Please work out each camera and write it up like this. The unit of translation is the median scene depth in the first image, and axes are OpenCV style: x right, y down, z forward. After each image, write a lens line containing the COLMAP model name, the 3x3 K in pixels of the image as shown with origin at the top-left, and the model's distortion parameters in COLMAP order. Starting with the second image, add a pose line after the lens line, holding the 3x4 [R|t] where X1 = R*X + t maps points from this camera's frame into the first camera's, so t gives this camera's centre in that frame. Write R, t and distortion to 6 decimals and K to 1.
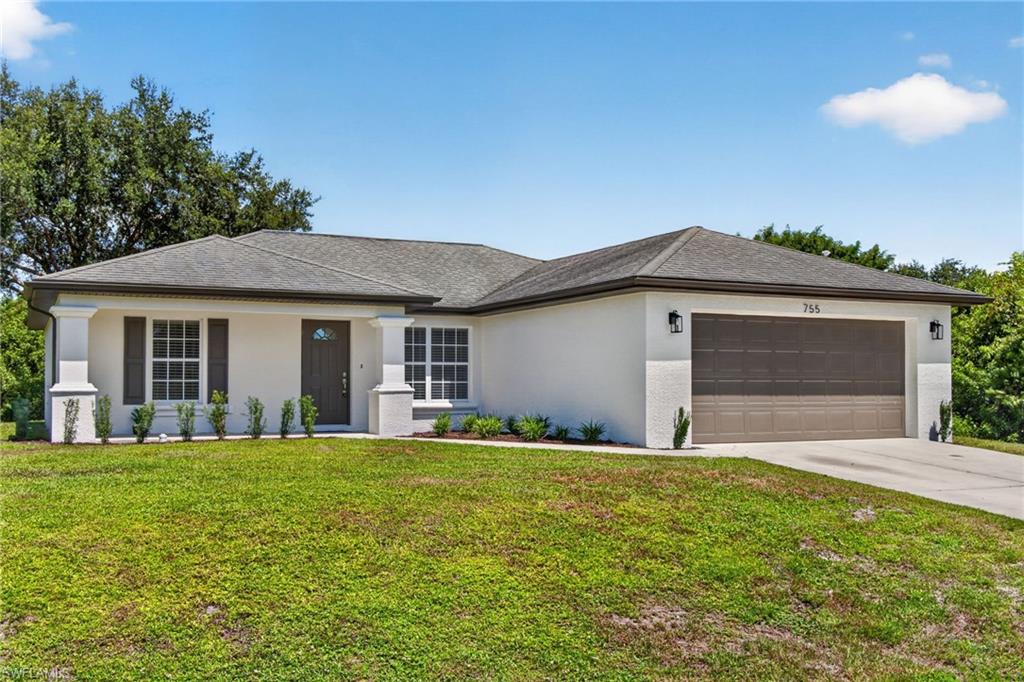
lens RADIAL K [[970.6, 0, 512.0], [0, 970.6, 341.0], [0, 0, 1]] dist [0.001142, 0.000294]
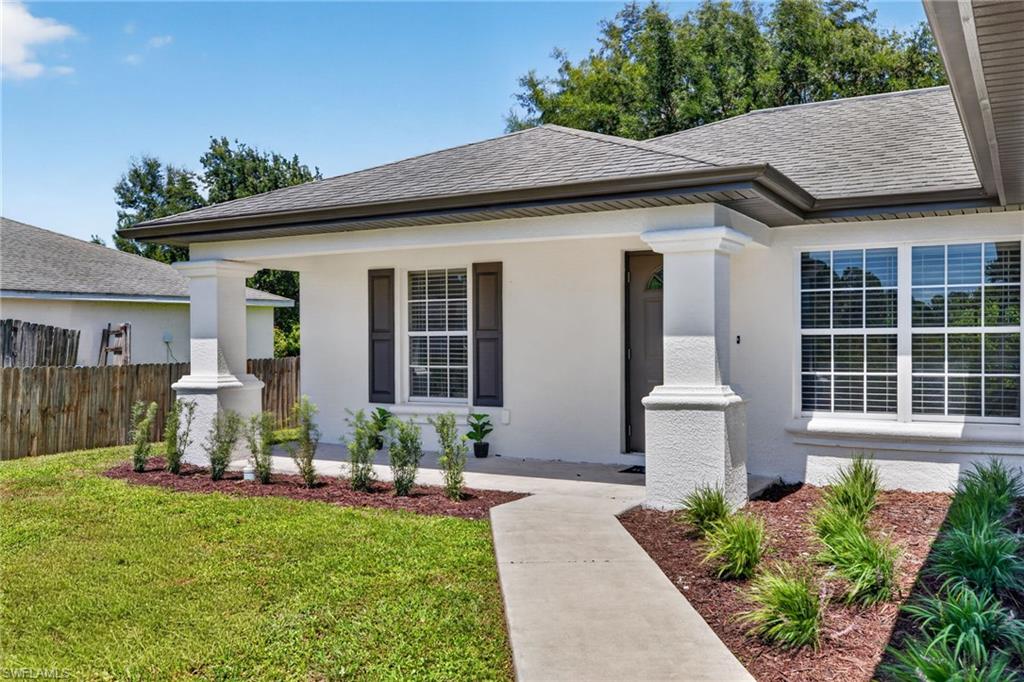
lens RADIAL K [[970.6, 0, 512.0], [0, 970.6, 341.0], [0, 0, 1]] dist [0.001142, 0.000294]
pose [[0.580814, -0.012707, -0.813937, 0.186516], [0.031753, 0.999471, 0.007055, 0.021182], [0.813417, -0.029942, 0.580910, 0.673536]]
